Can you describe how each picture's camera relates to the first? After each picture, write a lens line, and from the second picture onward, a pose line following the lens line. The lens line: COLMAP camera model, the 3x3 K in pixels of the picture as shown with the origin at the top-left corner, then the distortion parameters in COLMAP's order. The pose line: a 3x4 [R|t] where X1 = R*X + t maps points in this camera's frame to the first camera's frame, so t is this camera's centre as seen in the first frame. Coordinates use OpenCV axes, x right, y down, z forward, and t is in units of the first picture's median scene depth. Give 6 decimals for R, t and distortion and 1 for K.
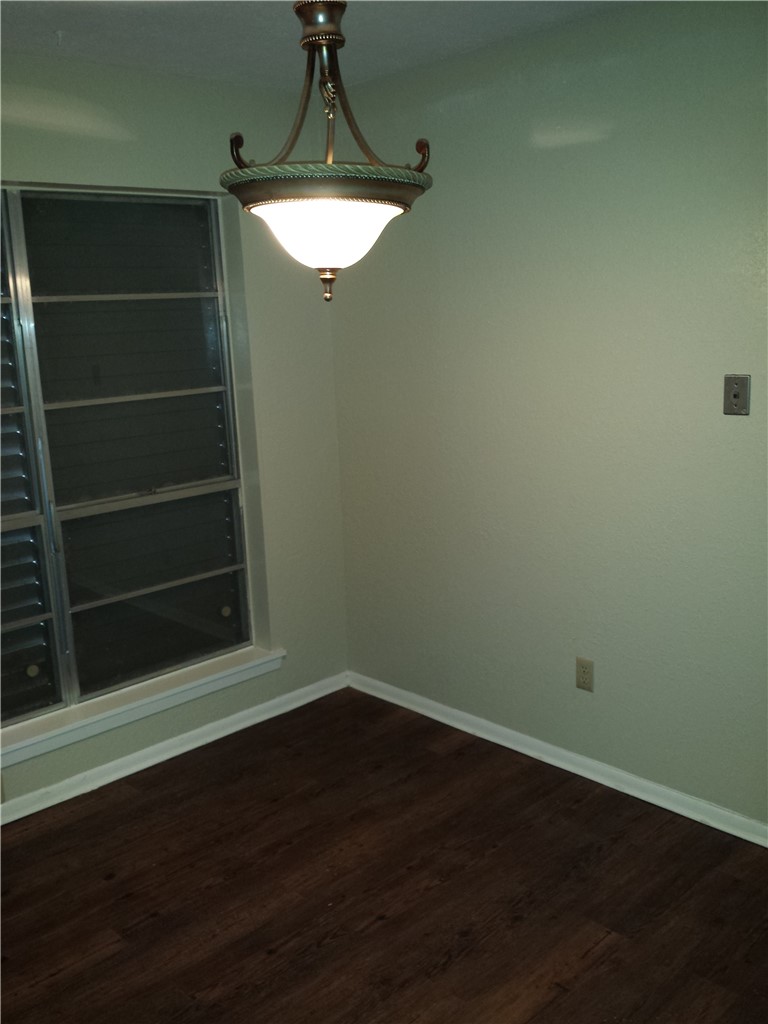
lens RADIAL K [[976.4, 0, 384.0], [0, 976.4, 512.0], [0, 0, 1]] dist [0.085979, -0.245231]
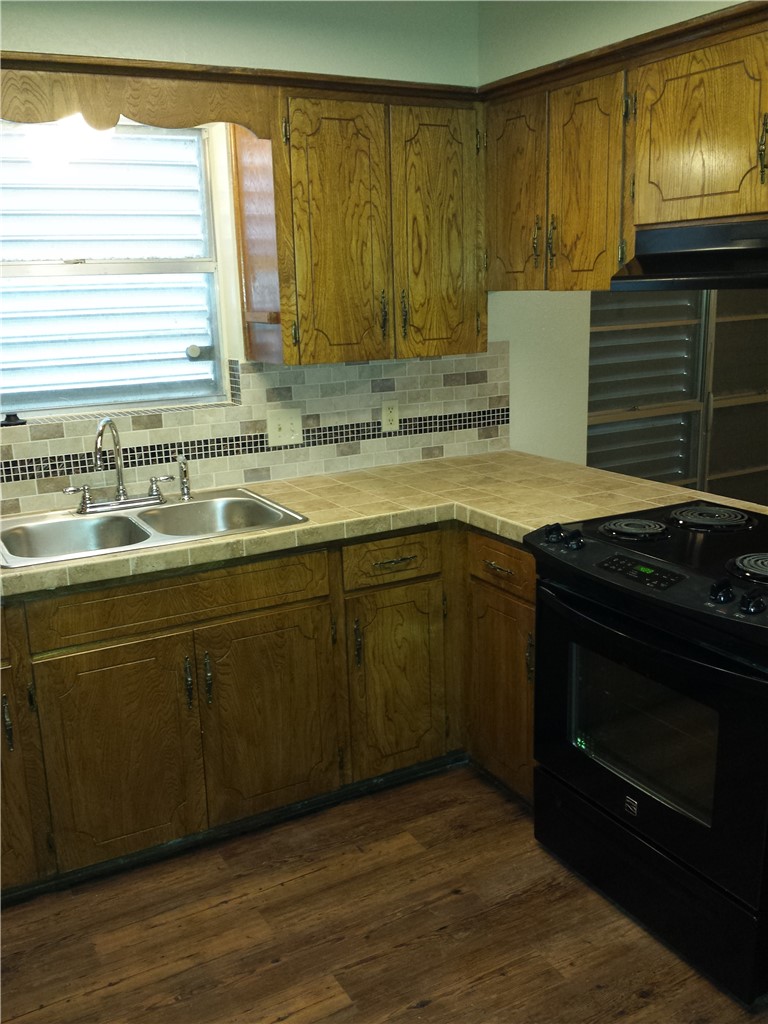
lens RADIAL K [[966.9, 0, 382.2], [0, 966.9, 530.6], [0, 0, 1]] dist [0.145009, -0.363542]
pose [[0.967641, 0.083846, -0.237992, -0.404001], [-0.067746, 0.994875, 0.075055, 0.097424], [0.243065, -0.056503, 0.968363, -0.366697]]
